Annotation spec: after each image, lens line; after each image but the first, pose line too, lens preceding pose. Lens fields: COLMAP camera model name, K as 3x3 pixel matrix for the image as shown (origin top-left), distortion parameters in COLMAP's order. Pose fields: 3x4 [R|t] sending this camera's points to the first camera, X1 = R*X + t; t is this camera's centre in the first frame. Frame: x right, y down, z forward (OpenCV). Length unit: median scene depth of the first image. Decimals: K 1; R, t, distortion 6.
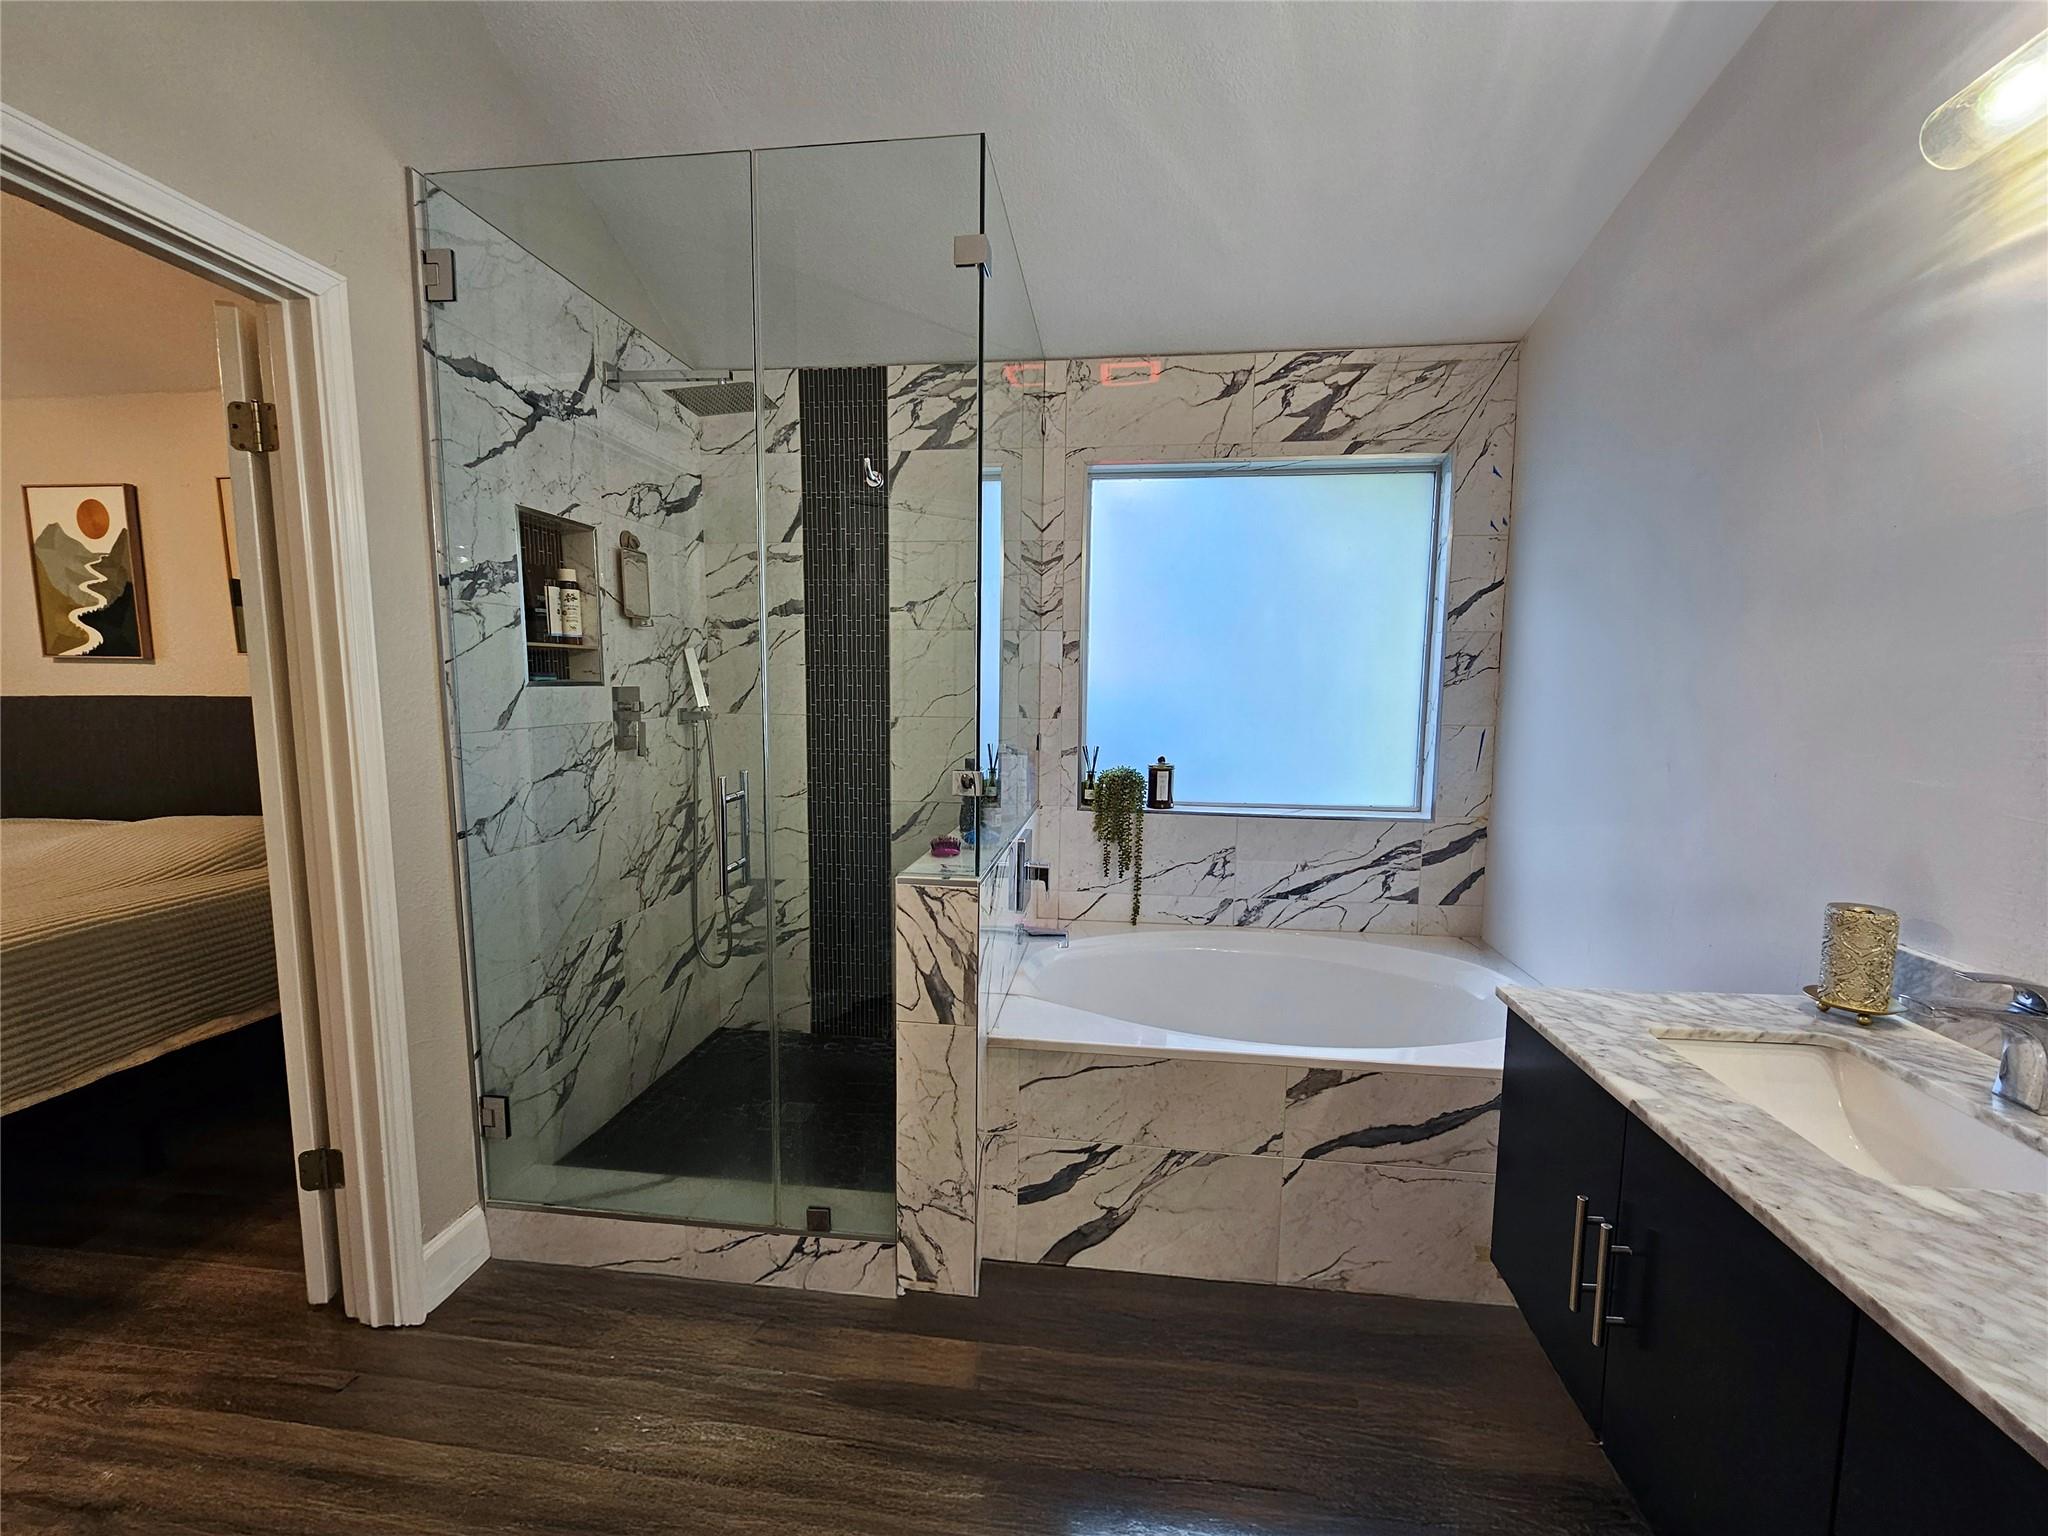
lens RADIAL K [[840.1, 0, 1021.0], [0, 840.1, 775.5], [0, 0, 1]] dist [-0.001020, 0.000159]
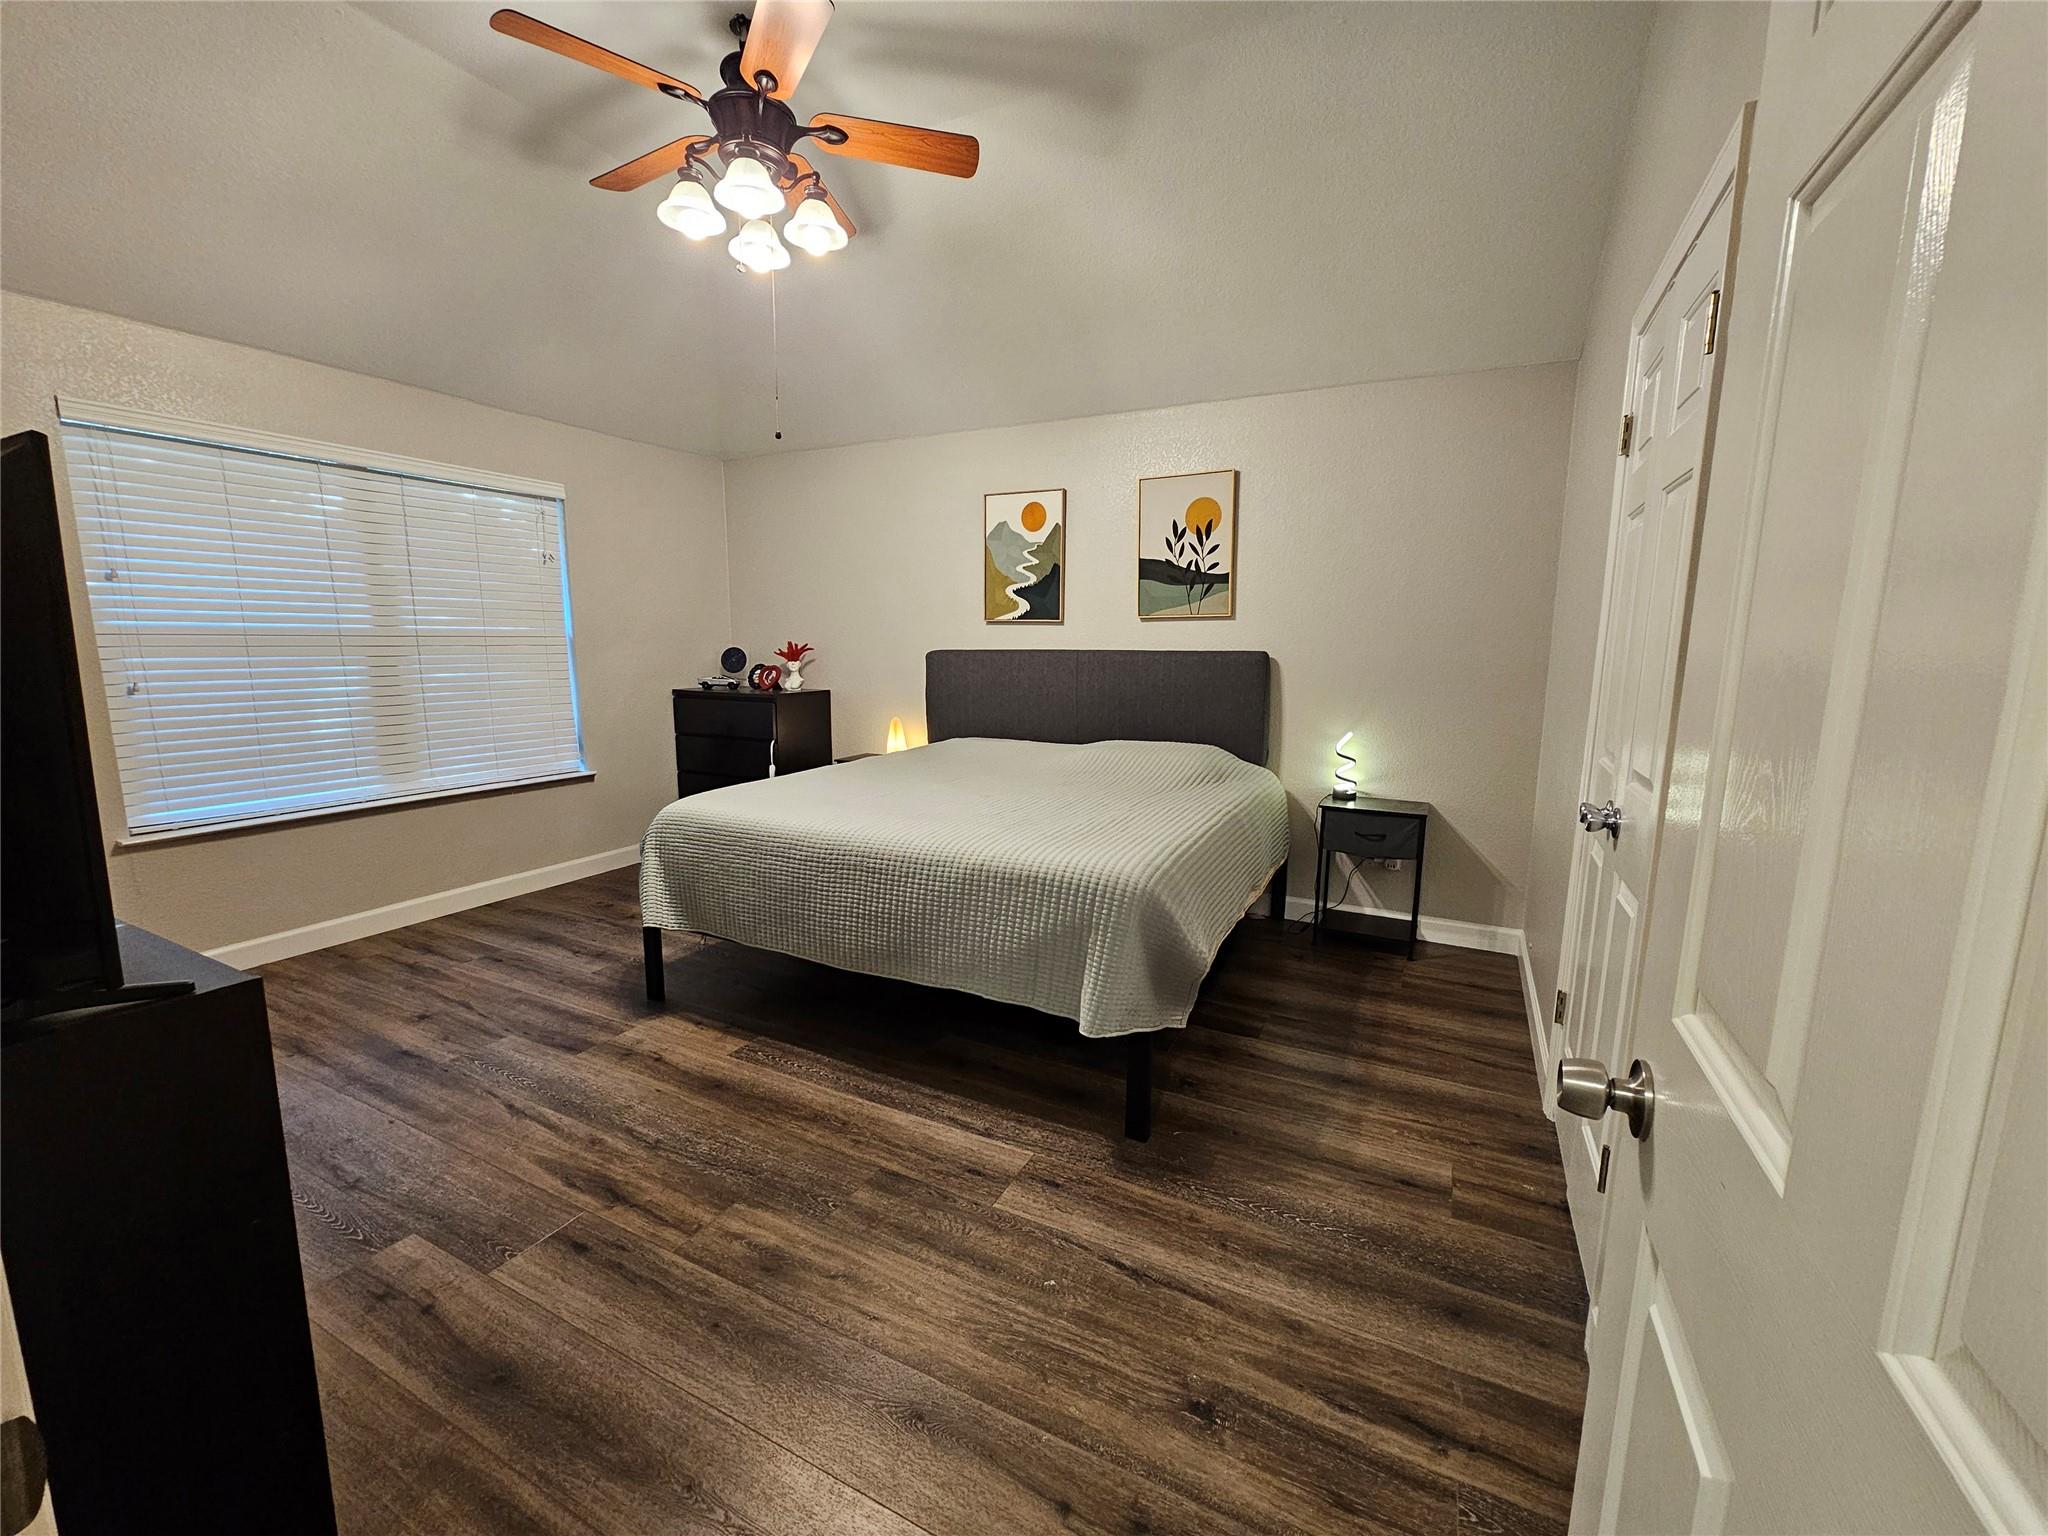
lens RADIAL K [[840.1, 0, 1021.0], [0, 840.1, 775.5], [0, 0, 1]] dist [-0.001020, 0.000159]
pose [[0.937484, 0.052422, -0.344058, -0.635785], [-0.038210, 0.998118, 0.047963, 0.042458], [0.345925, -0.031817, 0.937723, -0.273757]]
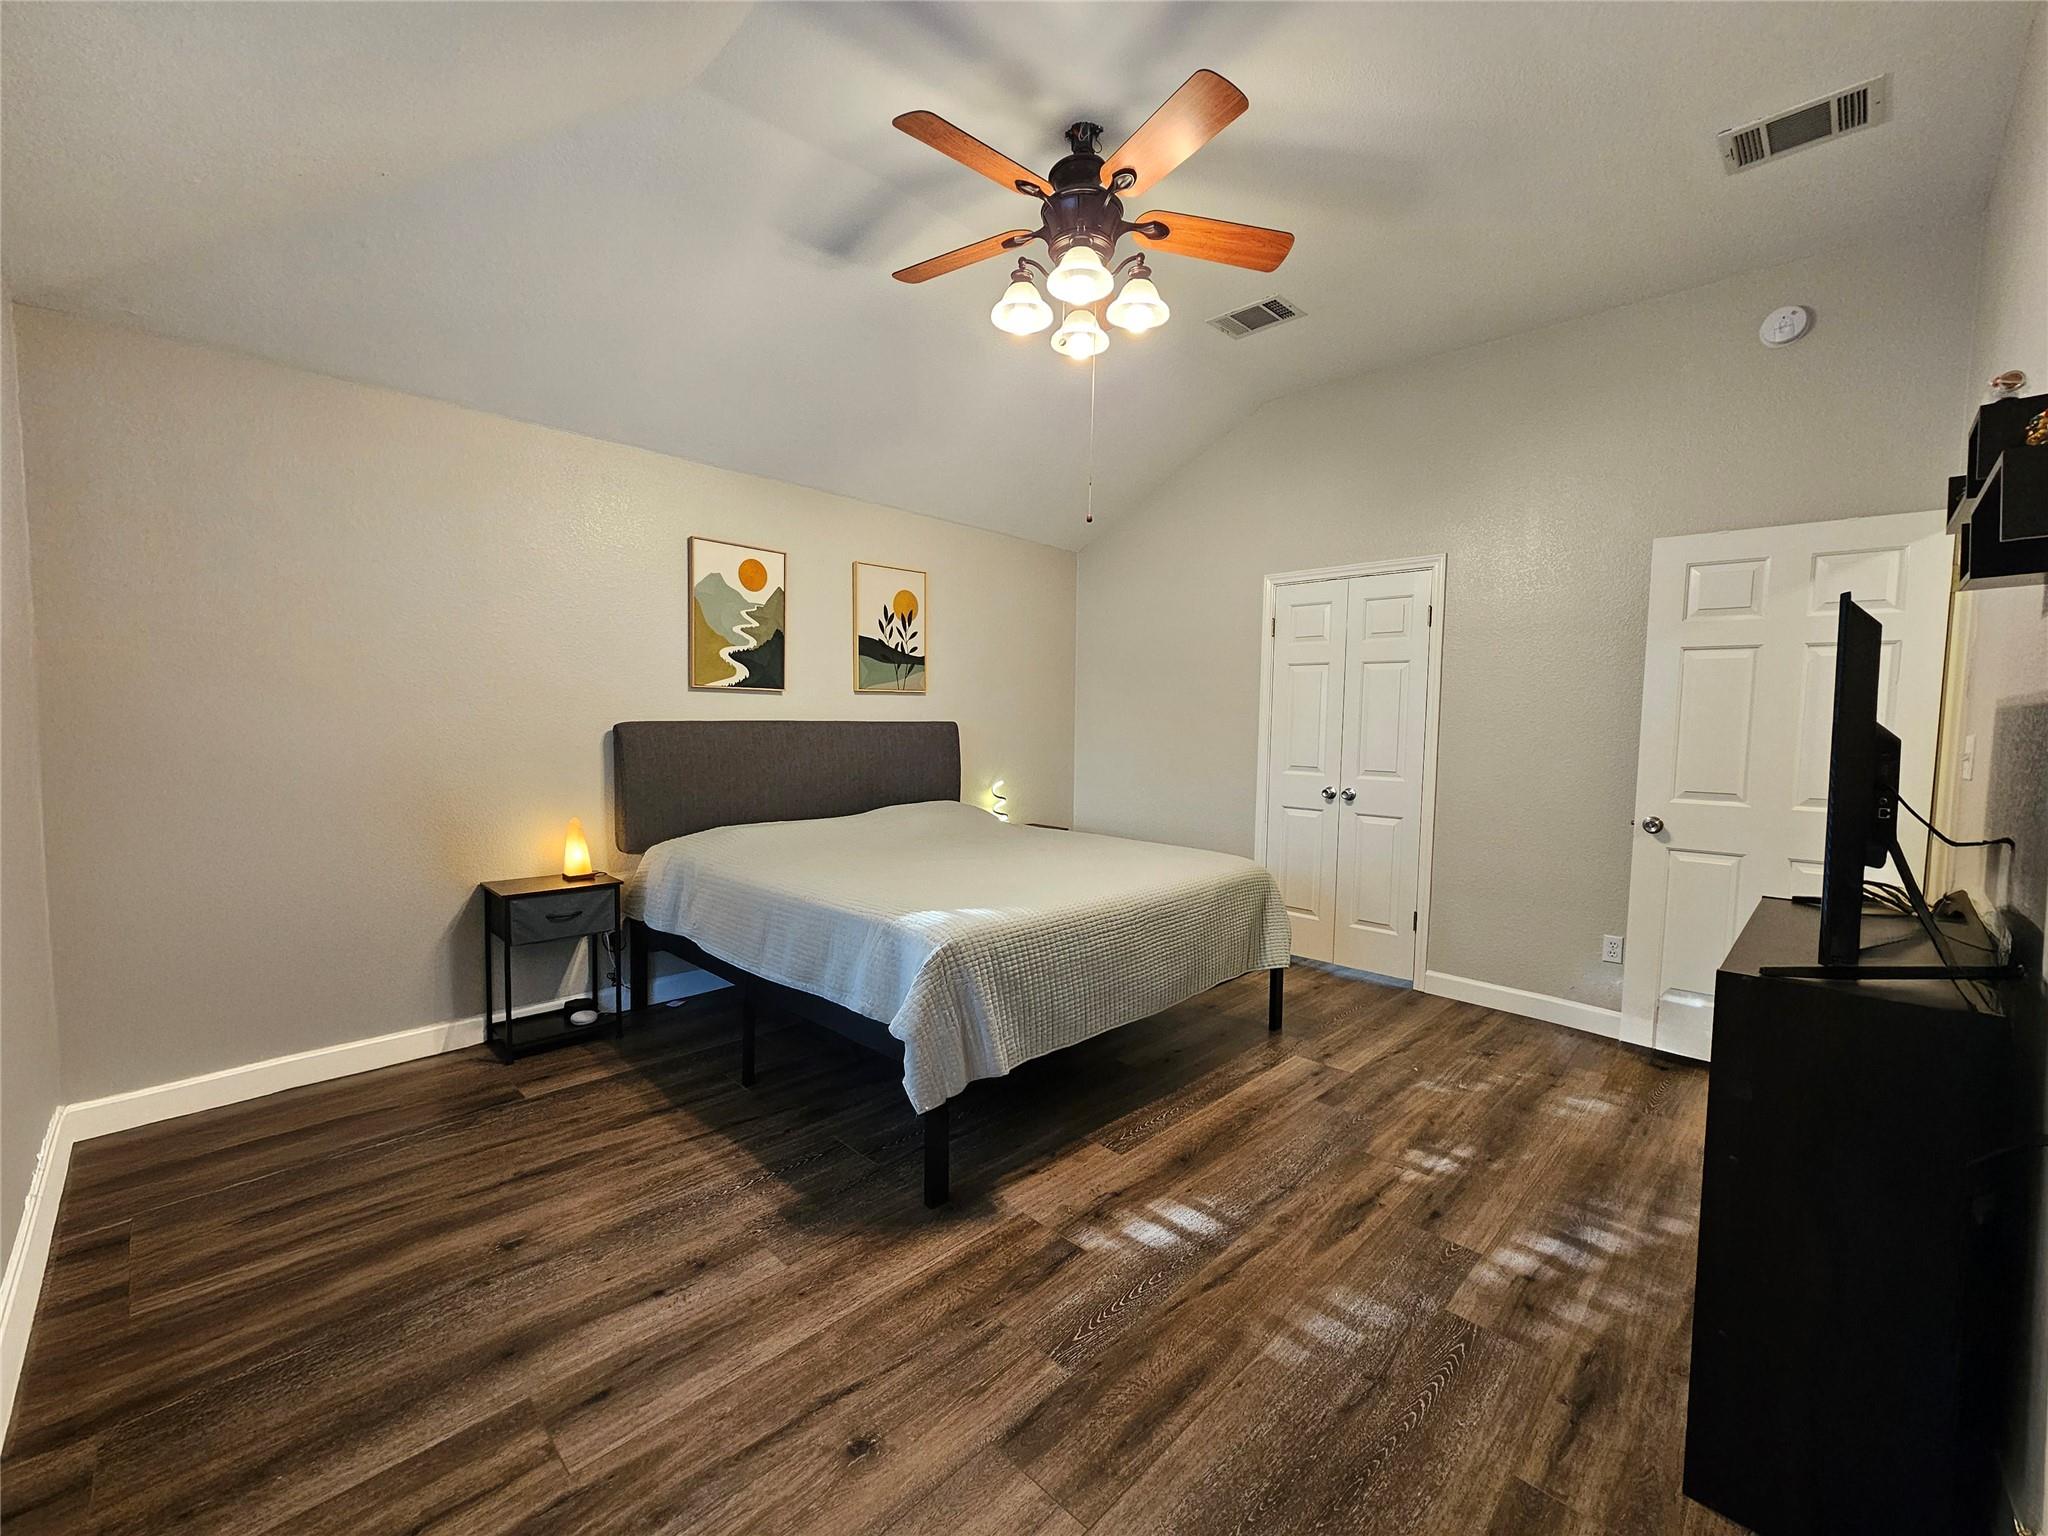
lens RADIAL K [[840.1, 0, 1021.0], [0, 840.1, 775.5], [0, 0, 1]] dist [-0.001020, 0.000159]
pose [[0.611241, -0.055764, 0.789478, -1.825573], [0.077215, 0.996958, 0.010637, 0.000041], [-0.787669, 0.054457, 0.613687, -0.035317]]
